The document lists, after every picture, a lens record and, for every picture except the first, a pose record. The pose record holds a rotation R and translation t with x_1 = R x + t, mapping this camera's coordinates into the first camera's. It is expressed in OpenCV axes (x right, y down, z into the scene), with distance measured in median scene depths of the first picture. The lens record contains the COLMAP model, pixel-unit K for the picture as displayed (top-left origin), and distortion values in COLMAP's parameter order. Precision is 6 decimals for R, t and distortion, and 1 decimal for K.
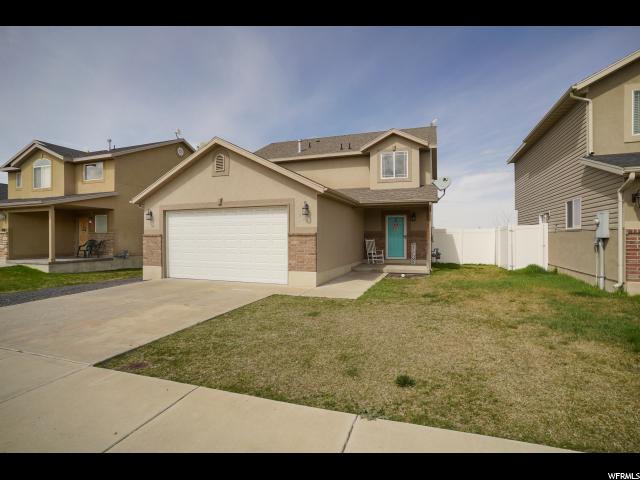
lens RADIAL K [[332.8, 0, 319.2], [0, 332.8, 239.2], [0, 0, 1]] dist [-0.069720, 0.038084]
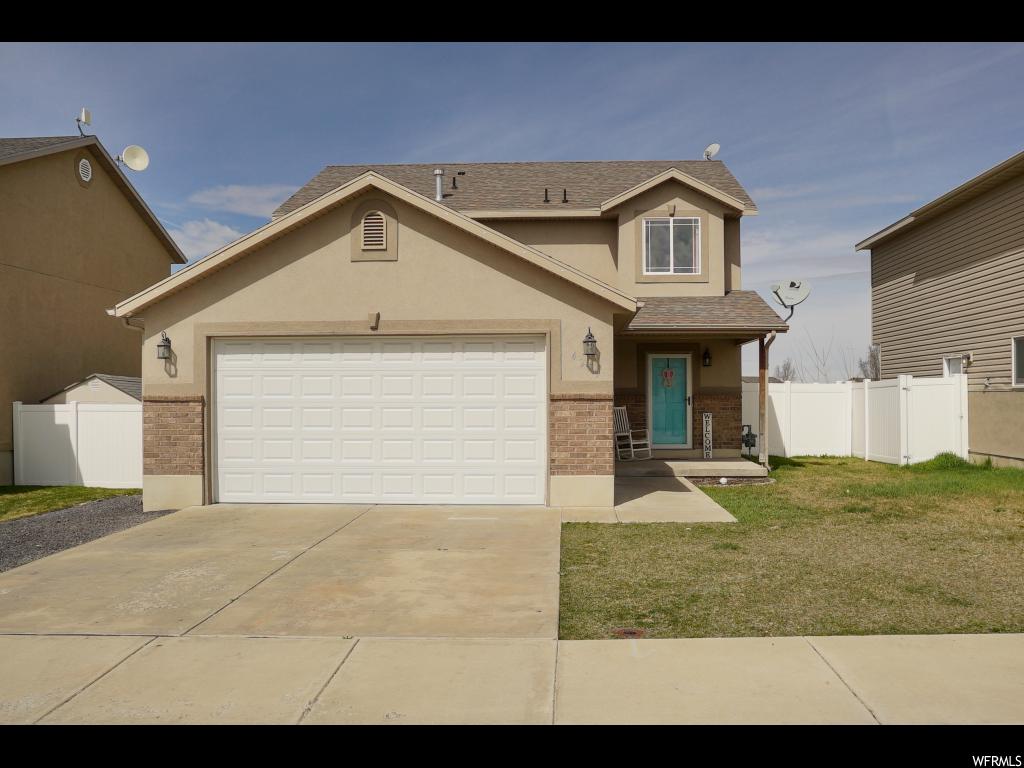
lens RADIAL K [[895.7, 0, 513.1], [0, 895.7, 401.0], [0, 0, 1]] dist [-0.058233, 0.001691]
pose [[0.953103, -0.002186, 0.302637, -0.446919], [0.003341, 0.999989, -0.003298, -0.003983], [-0.302627, 0.004155, 0.953100, -0.156259]]
